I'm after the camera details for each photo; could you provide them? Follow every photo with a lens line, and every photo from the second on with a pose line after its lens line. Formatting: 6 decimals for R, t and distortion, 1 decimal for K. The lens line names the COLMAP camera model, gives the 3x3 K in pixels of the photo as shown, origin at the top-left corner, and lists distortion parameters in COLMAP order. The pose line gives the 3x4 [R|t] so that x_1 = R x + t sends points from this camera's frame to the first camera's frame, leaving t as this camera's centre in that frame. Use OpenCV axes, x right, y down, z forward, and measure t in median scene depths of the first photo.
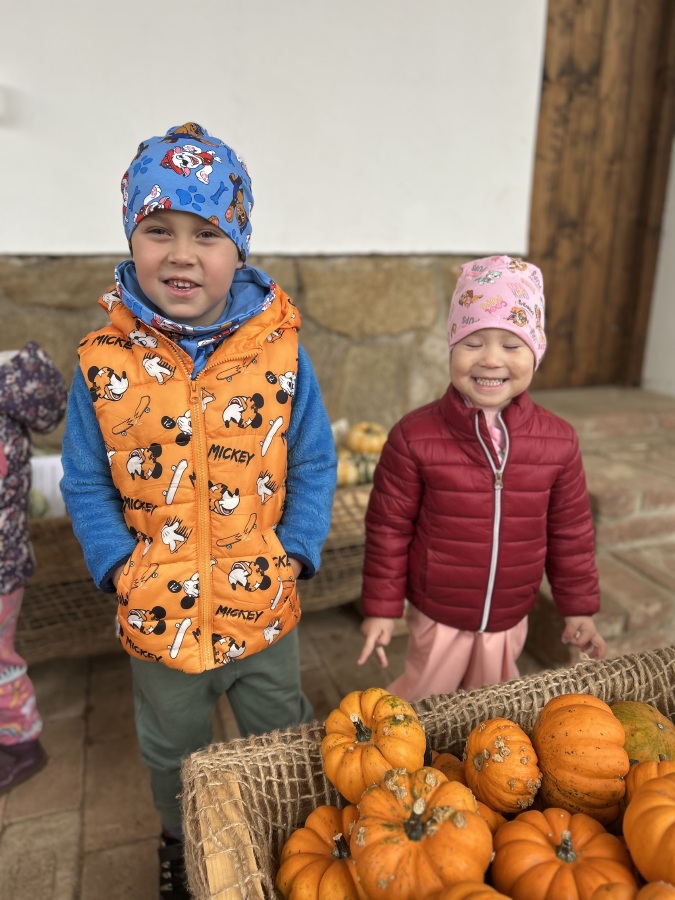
lens RADIAL K [[684.0, 0, 337.5], [0, 684.0, 450.0], [0, 0, 1]] dist [0.032035, -0.010463]
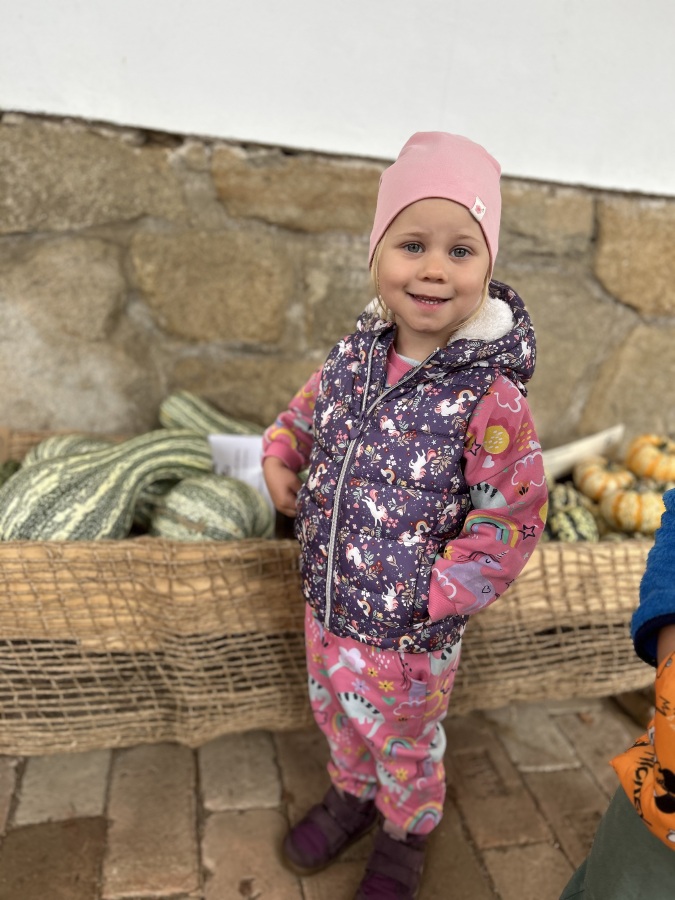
lens RADIAL K [[684.0, 0, 337.5], [0, 684.0, 450.0], [0, 0, 1]] dist [0.032035, -0.010463]
pose [[0.990583, 0.132216, -0.035551, -0.267793], [-0.129039, 0.988380, 0.080337, -0.038783], [0.045760, -0.074993, 0.996134, 0.254272]]
